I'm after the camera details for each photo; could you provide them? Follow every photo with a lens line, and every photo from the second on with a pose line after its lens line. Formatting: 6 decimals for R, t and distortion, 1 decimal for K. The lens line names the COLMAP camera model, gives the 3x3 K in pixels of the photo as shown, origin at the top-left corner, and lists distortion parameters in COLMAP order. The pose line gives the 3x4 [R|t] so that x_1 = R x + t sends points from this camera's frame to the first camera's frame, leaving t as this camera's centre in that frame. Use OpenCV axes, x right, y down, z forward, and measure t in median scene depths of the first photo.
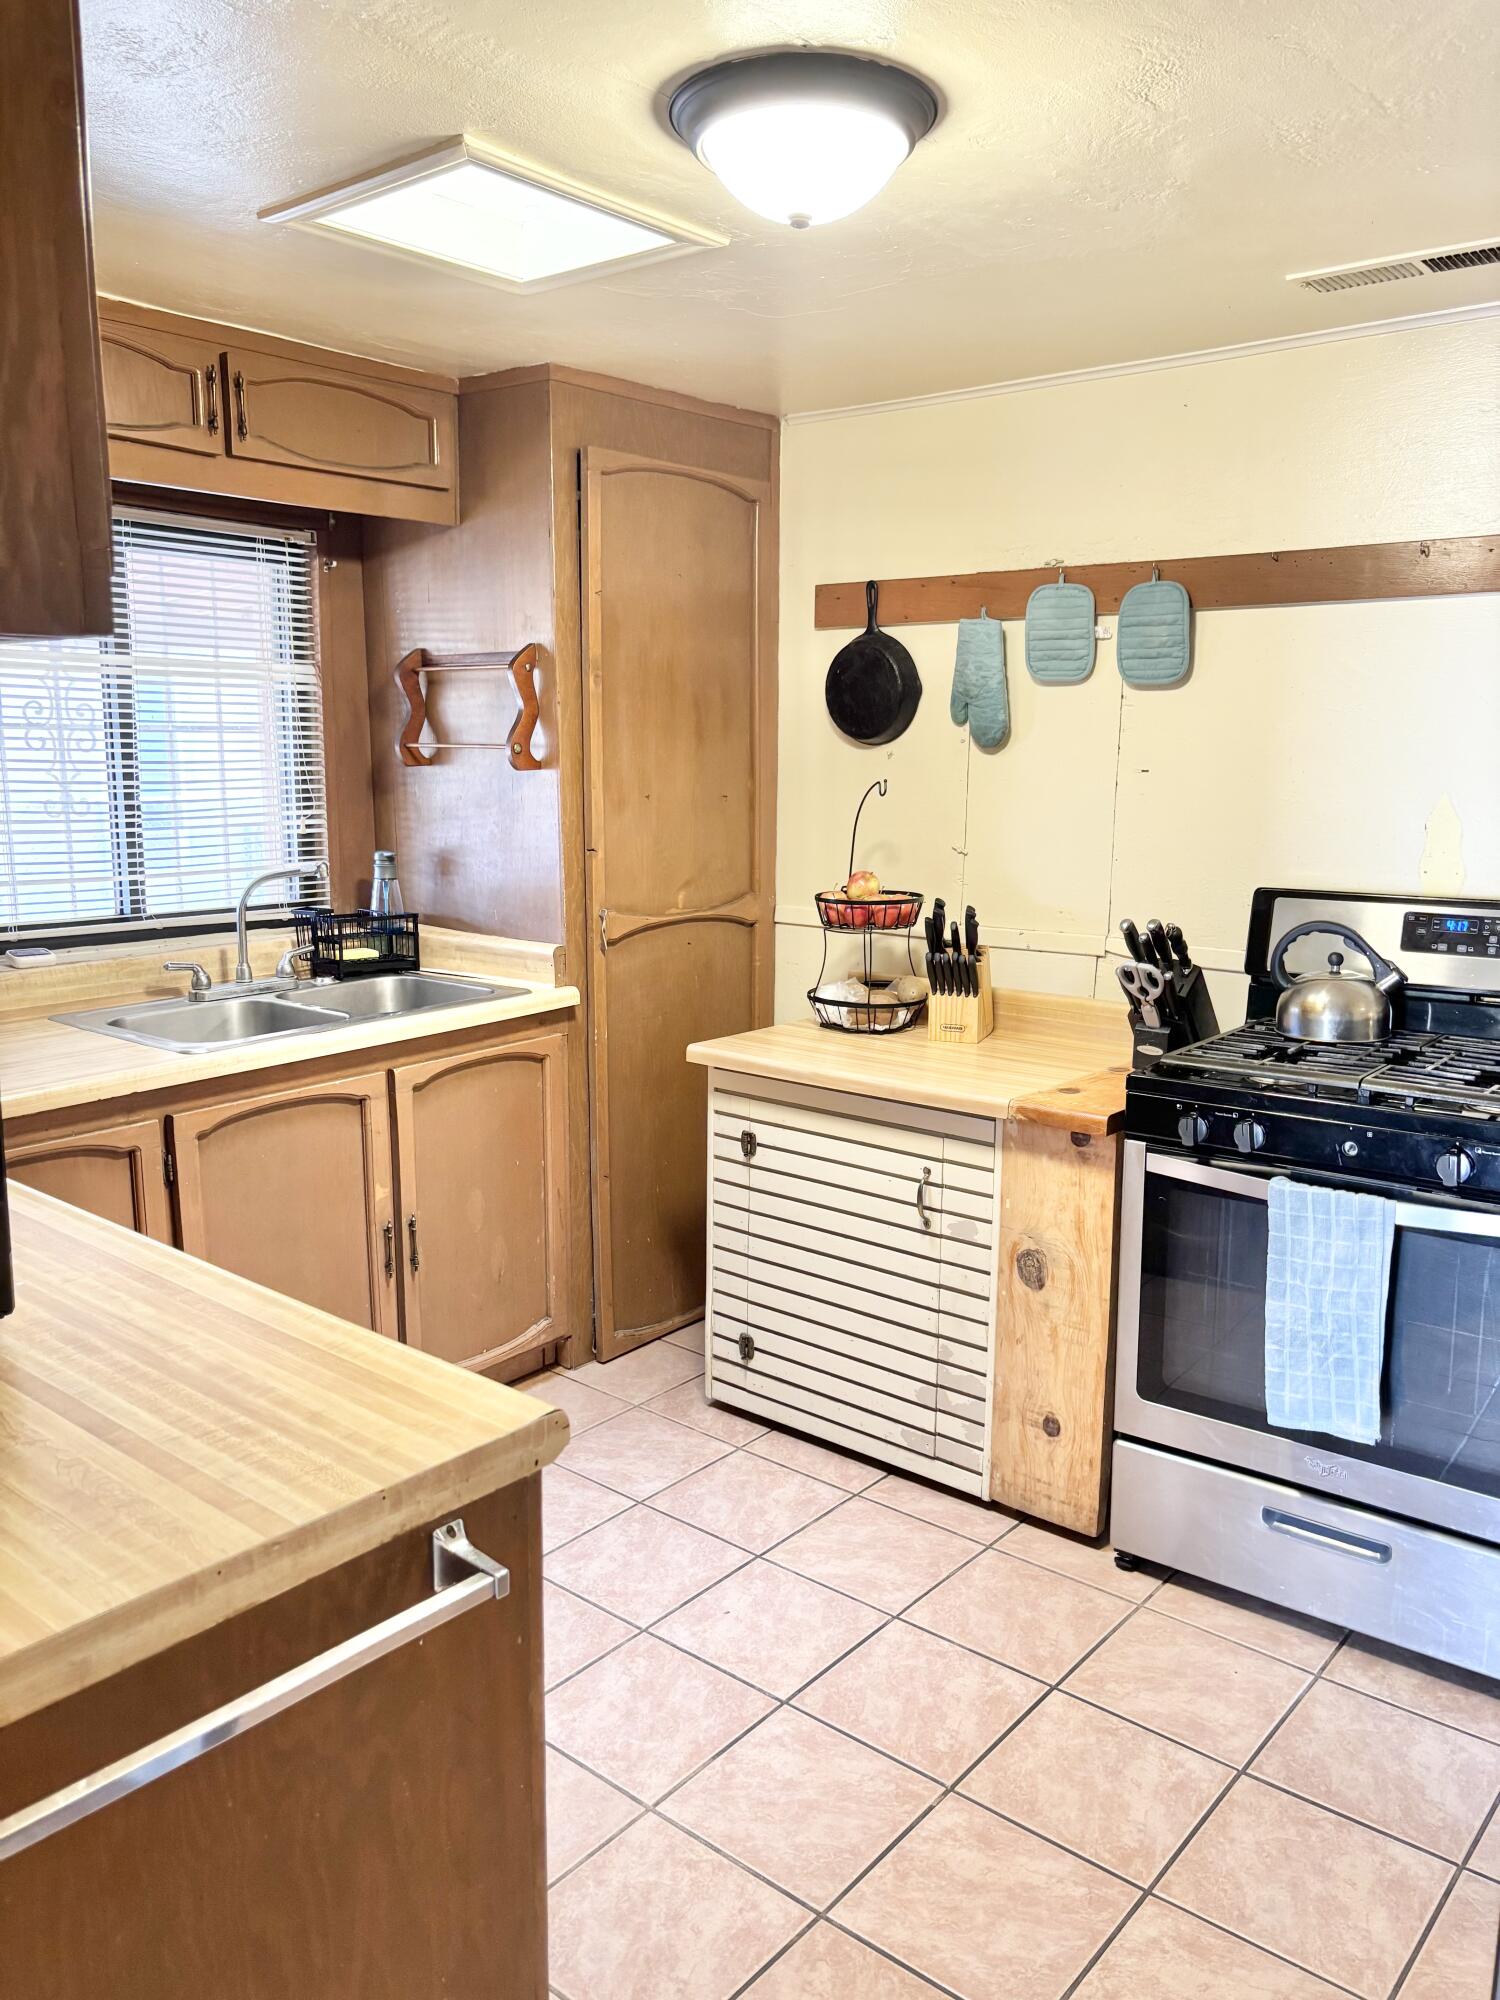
lens RADIAL K [[1514.6, 0, 739.9], [0, 1514.6, 1002.1], [0, 0, 1]] dist [0.045072, -0.048441]
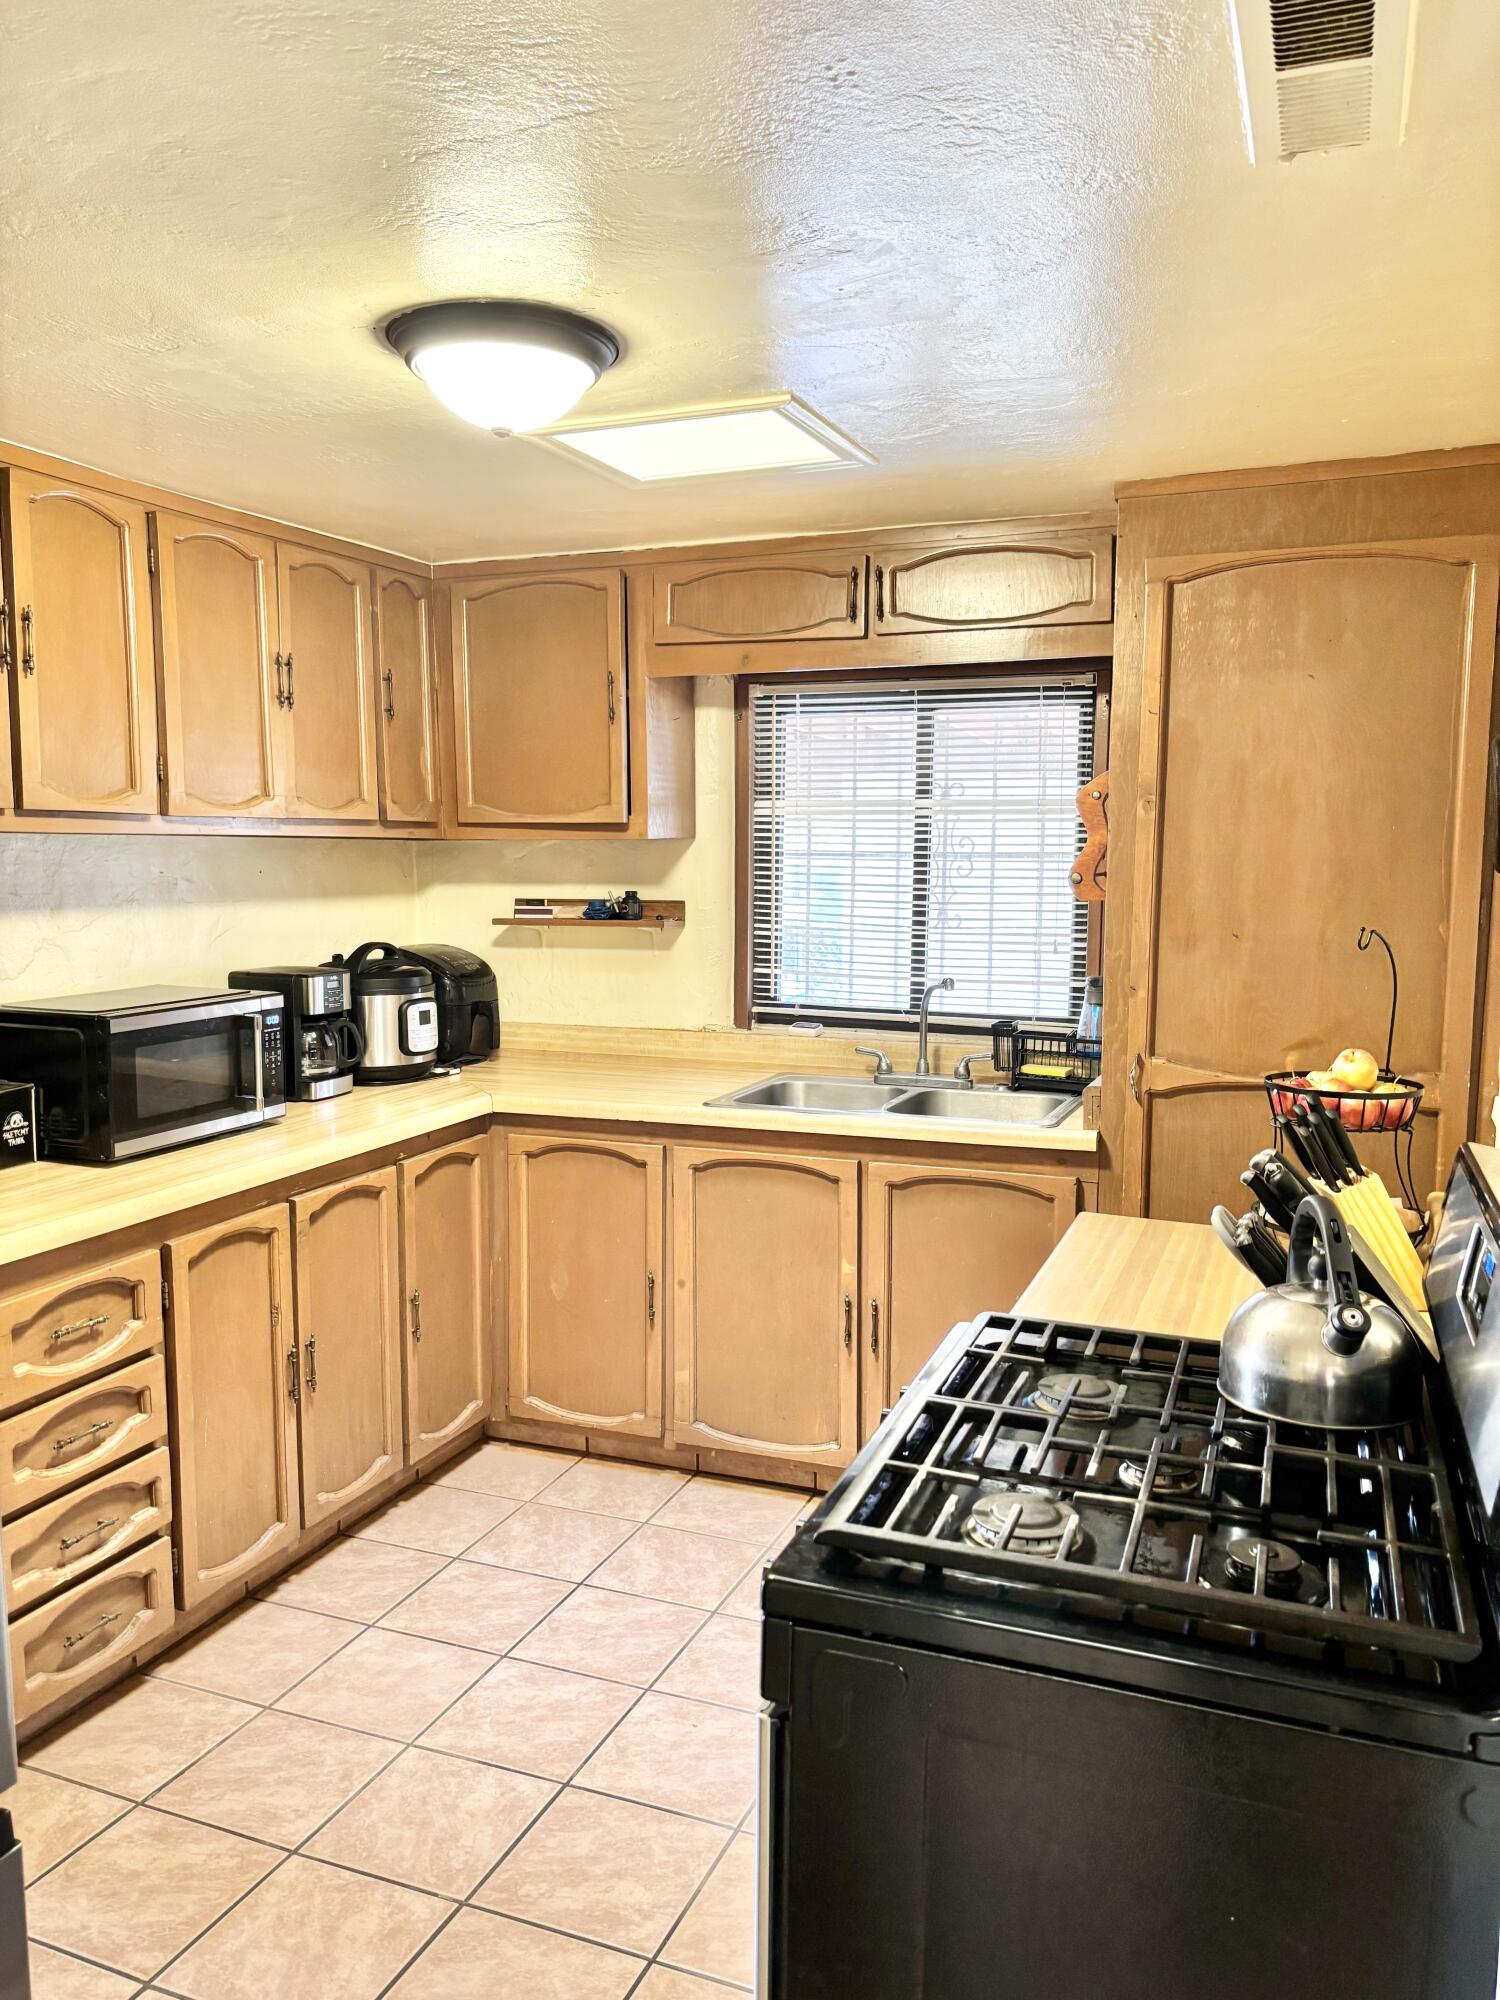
lens RADIAL K [[1514.6, 0, 736.9], [0, 1514.6, 1000.4], [0, 0, 1]] dist [0.045072, -0.048441]
pose [[0.309065, 0.090486, -0.946727, 0.755051], [-0.169972, 0.984692, 0.038626, -0.095307], [0.935729, 0.148979, 0.319714, 0.525345]]
